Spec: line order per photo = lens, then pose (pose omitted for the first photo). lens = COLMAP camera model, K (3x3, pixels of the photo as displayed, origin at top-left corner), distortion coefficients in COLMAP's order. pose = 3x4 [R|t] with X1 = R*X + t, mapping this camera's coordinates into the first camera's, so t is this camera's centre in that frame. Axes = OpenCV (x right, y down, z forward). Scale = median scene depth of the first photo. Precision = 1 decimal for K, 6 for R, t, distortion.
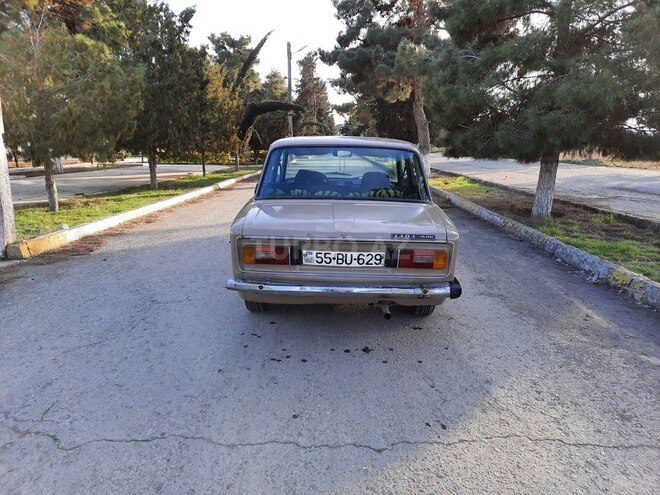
lens RADIAL K [[479.9, 0, 327.3], [0, 479.9, 243.3], [0, 0, 1]] dist [0.040084, -0.032913]
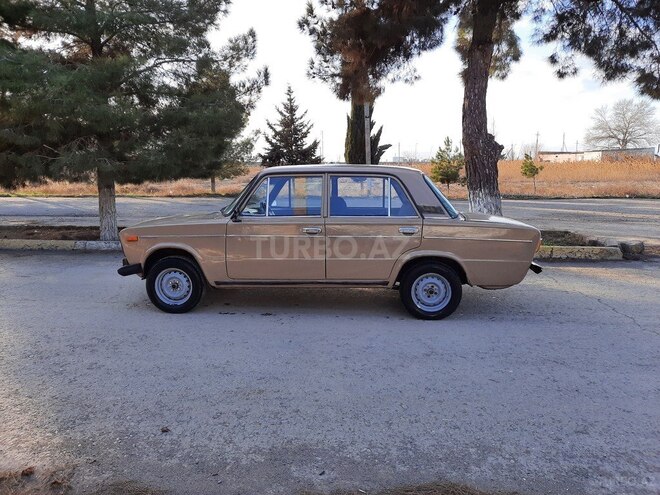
lens RADIAL K [[479.9, 0, 327.3], [0, 479.9, 243.3], [0, 0, 1]] dist [0.040084, -0.032913]
pose [[0.057097, -0.153312, 0.986527, -0.284947], [0.198339, 0.970185, 0.139293, -0.054855], [-0.978469, 0.187713, 0.085802, 0.256037]]
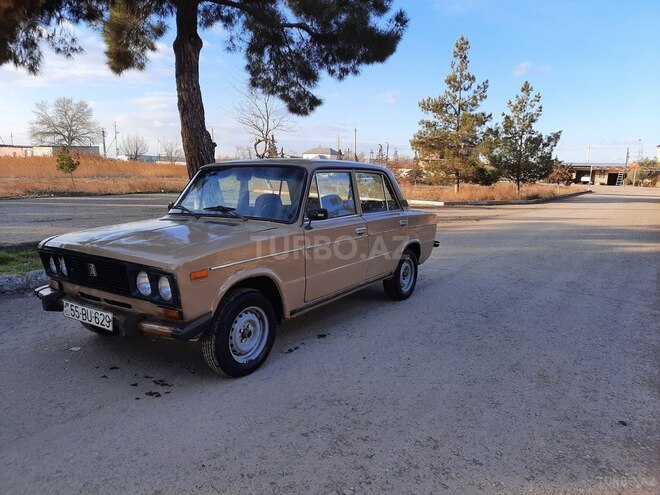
lens RADIAL K [[479.9, 0, 327.3], [0, 479.9, 243.3], [0, 0, 1]] dist [0.040084, -0.032913]
pose [[-0.841670, -0.101385, 0.530389, -0.147607], [0.080698, 0.947571, 0.309189, -0.095810], [-0.533928, 0.303037, -0.789360, 0.479395]]
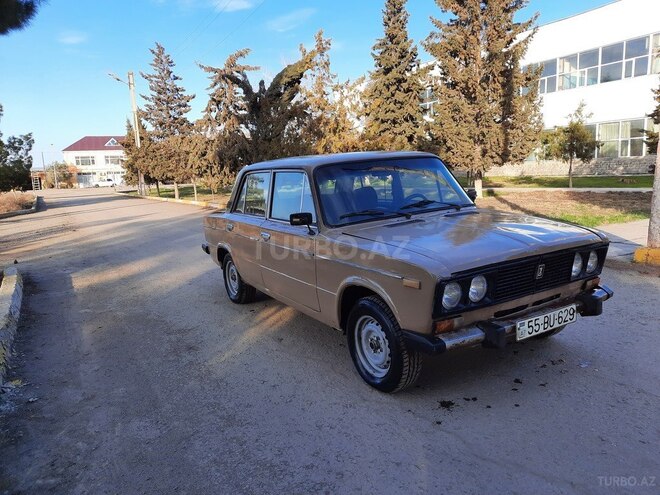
lens RADIAL K [[479.9, 0, 327.3], [0, 479.9, 243.3], [0, 0, 1]] dist [0.040084, -0.032913]
pose [[-0.843109, 0.118101, -0.524614, 0.146765], [-0.061151, 0.948199, 0.311735, -0.092275], [0.534254, 0.294907, -0.792213, 0.473513]]
